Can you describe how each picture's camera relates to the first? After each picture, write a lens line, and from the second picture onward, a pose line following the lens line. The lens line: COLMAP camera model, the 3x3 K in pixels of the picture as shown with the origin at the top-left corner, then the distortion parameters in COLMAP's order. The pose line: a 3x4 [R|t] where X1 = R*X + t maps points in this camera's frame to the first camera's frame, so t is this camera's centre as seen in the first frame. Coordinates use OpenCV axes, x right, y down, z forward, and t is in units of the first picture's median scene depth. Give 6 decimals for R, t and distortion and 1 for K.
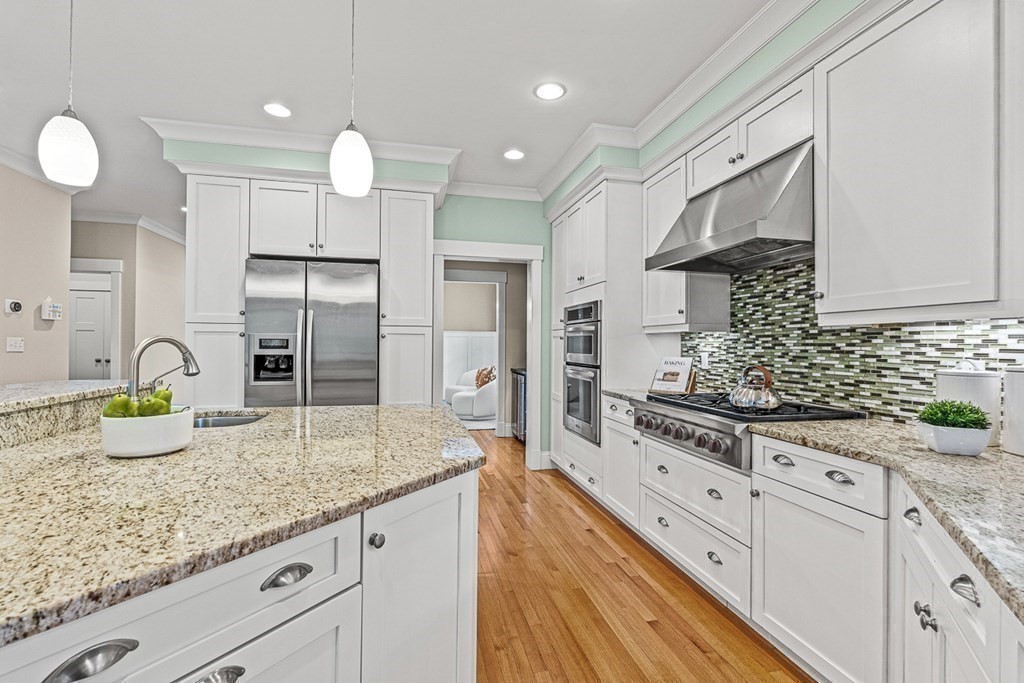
lens RADIAL K [[454.7, 0, 508.9], [0, 454.7, 349.7], [0, 0, 1]] dist [-0.004454, 0.000363]
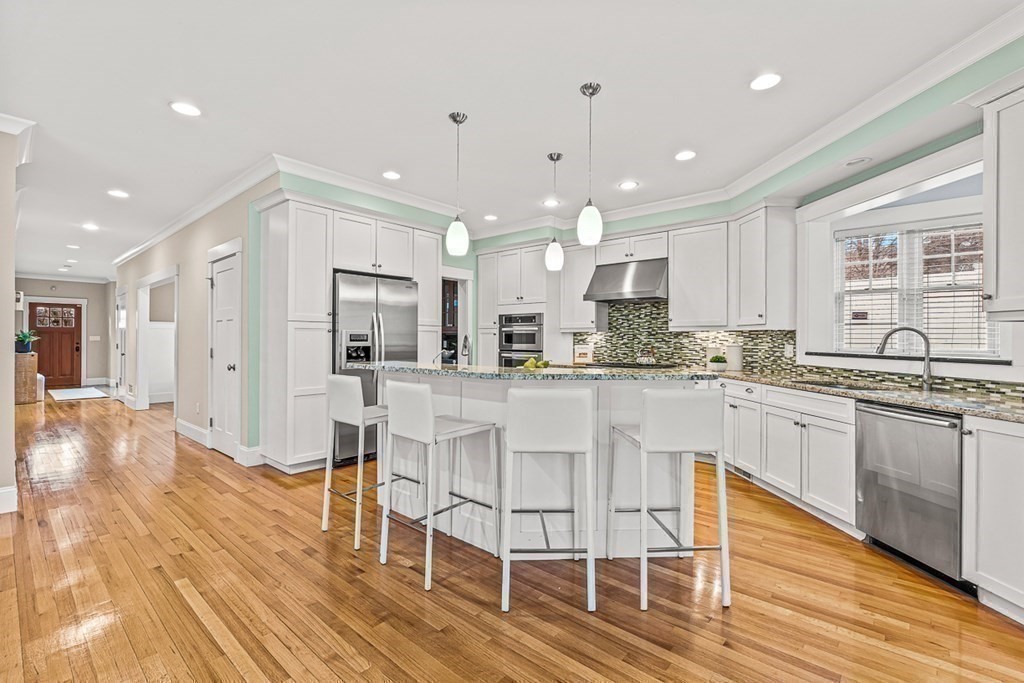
lens RADIAL K [[454.7, 0, 511.0], [0, 454.7, 339.1], [0, 0, 1]] dist [-0.004454, 0.000363]
pose [[0.811295, -0.001639, 0.584635, -1.241303], [0.006680, 0.999957, -0.006467, 0.002749], [-0.584599, 0.009152, 0.811270, -0.459150]]
